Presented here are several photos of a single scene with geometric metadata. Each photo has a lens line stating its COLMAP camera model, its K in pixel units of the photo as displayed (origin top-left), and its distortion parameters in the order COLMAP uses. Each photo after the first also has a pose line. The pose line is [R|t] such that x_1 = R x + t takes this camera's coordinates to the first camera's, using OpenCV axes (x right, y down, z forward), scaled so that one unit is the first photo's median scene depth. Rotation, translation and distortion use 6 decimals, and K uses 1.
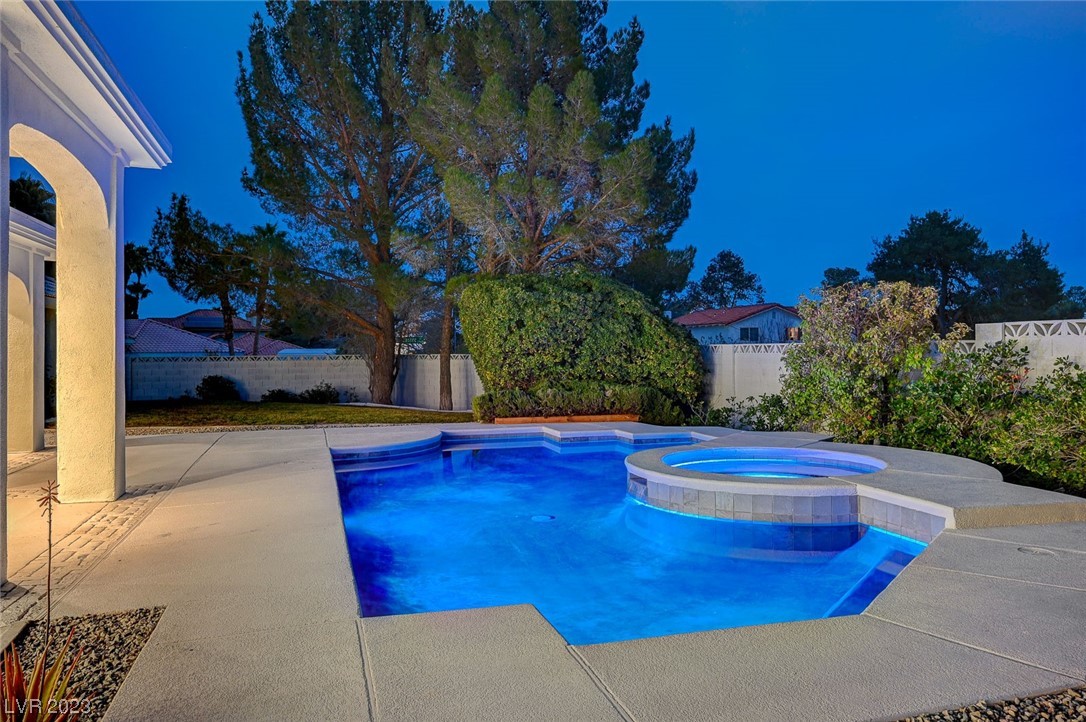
lens RADIAL K [[785.2, 0, 543.5], [0, 785.2, 340.6], [0, 0, 1]] dist [-0.009581, 0.001066]
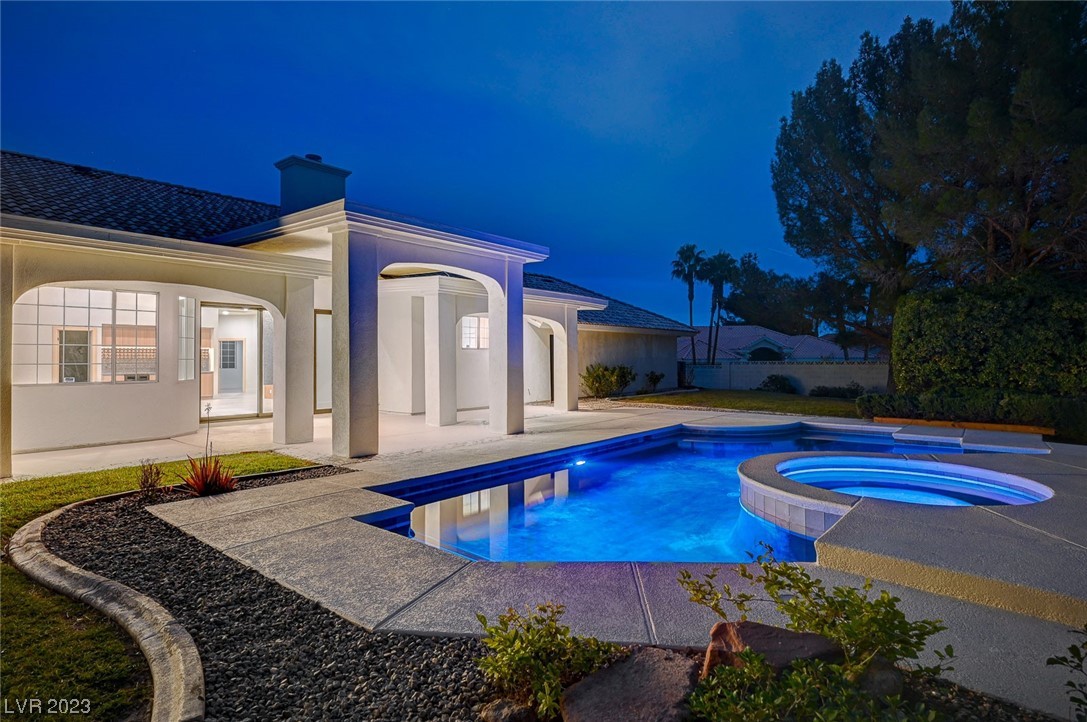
lens RADIAL K [[553.0, 0, 546.6], [0, 553.0, 355.8], [0, 0, 1]] dist [-0.009449, 0.000587]
pose [[0.550708, -0.002025, -0.834696, 0.251554], [0.011540, 0.999920, 0.005189, -0.000392], [0.834618, -0.012490, 0.550687, 0.112264]]
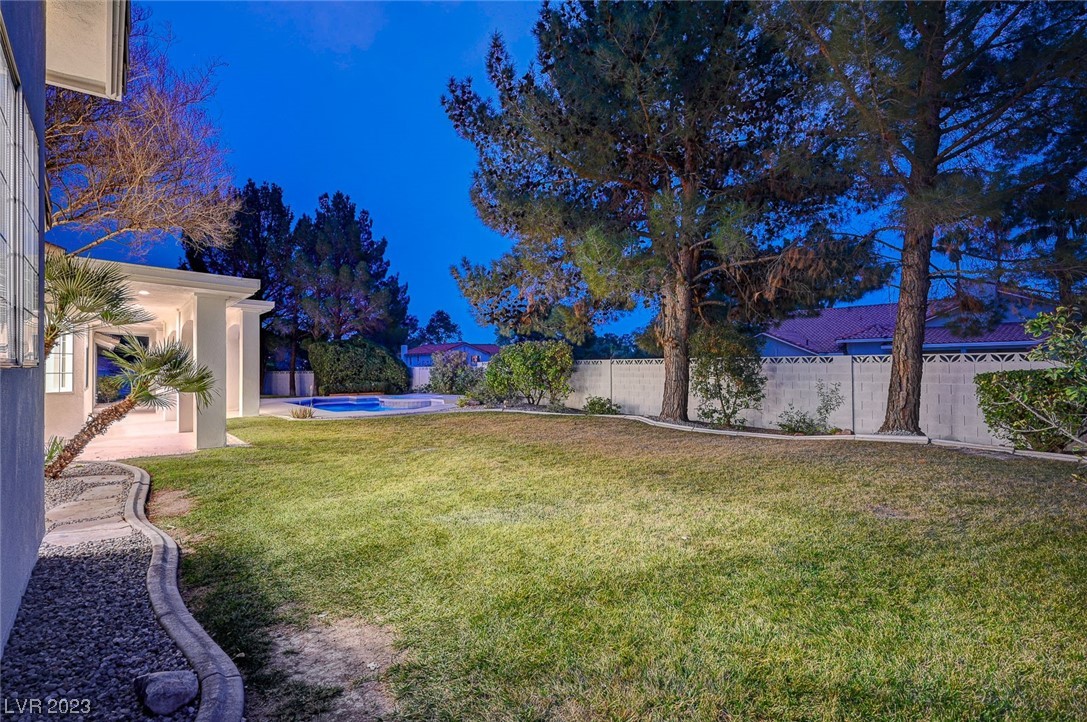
lens RADIAL K [[533.4, 0, 545.4], [0, 533.4, 359.6], [0, 0, 1]] dist [0.000792, 0.000071]
pose [[0.918945, 0.003354, 0.394372, -0.076478], [-0.002390, 0.999993, -0.002936, -0.013748], [-0.394379, 0.001755, 0.918946, -0.743375]]
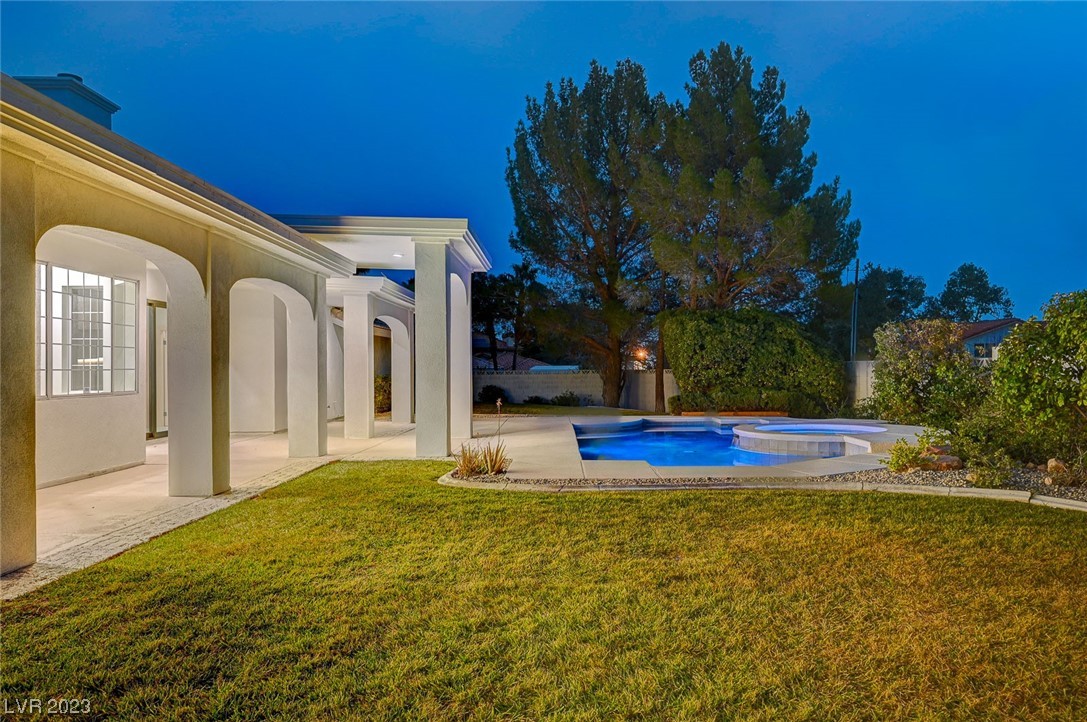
lens RADIAL K [[785.9, 0, 550.3], [0, 785.9, 364.6], [0, 0, 1]] dist [-0.009581, 0.001066]
pose [[0.956642, -0.001723, -0.291262, 0.093899], [0.004296, 0.999957, 0.008195, -0.001812], [0.291235, -0.009091, 0.956608, -0.339154]]
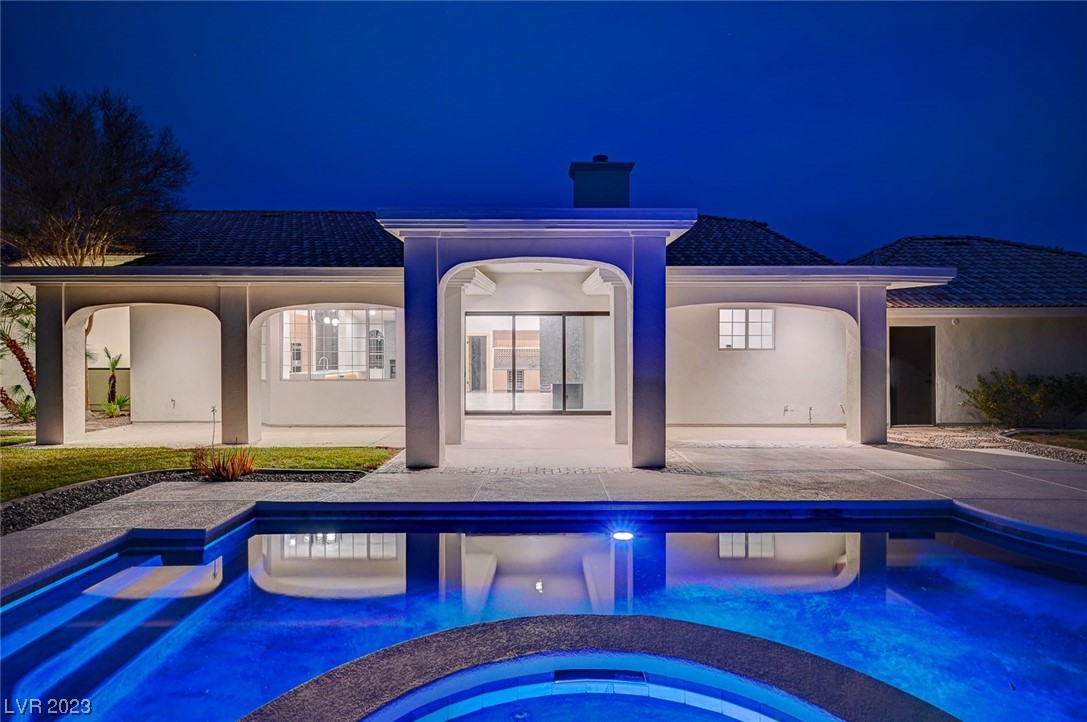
lens RADIAL K [[553.0, 0, 543.2], [0, 553.0, 350.4], [0, 0, 1]] dist [-0.009449, 0.000587]
pose [[-0.288039, 0.000456, -0.957619, 0.191980], [0.012793, 0.999912, -0.003372, -0.007000], [0.957533, -0.013222, -0.288020, 0.420841]]
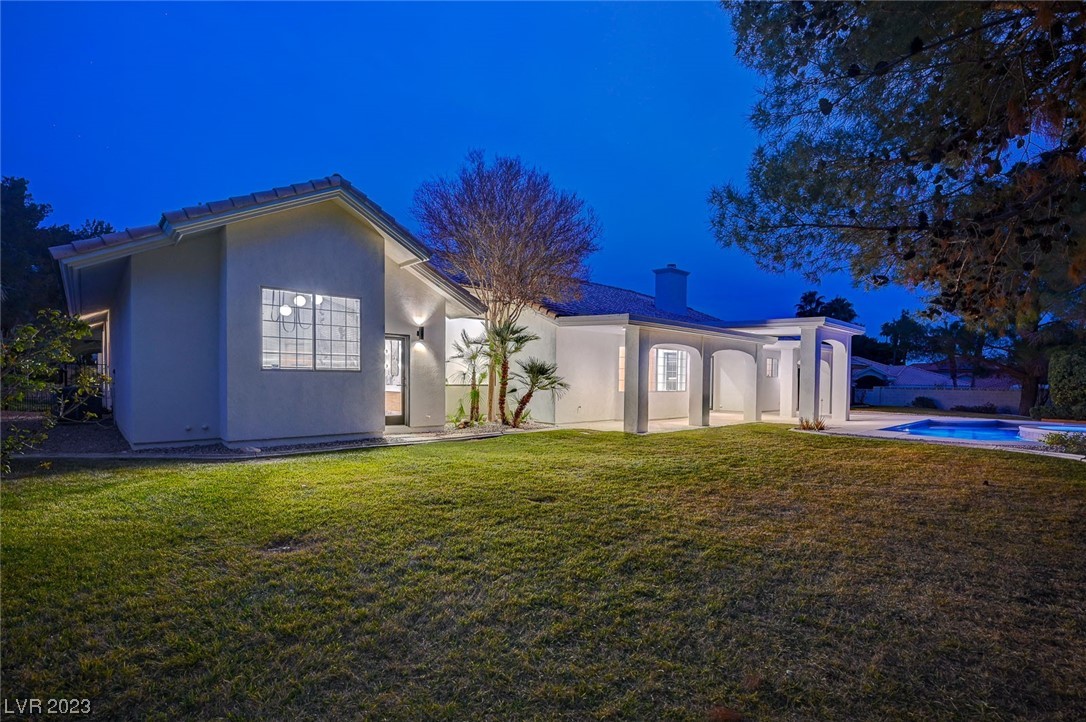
lens RADIAL K [[495.0, 0, 548.8], [0, 495.0, 392.0], [0, 0, 1]] dist [0.001744, 0.000340]
pose [[0.437664, 0.033923, -0.898498, 0.400430], [-0.005235, 0.999367, 0.035181, -0.009765], [0.899123, -0.010694, 0.437565, -0.558294]]
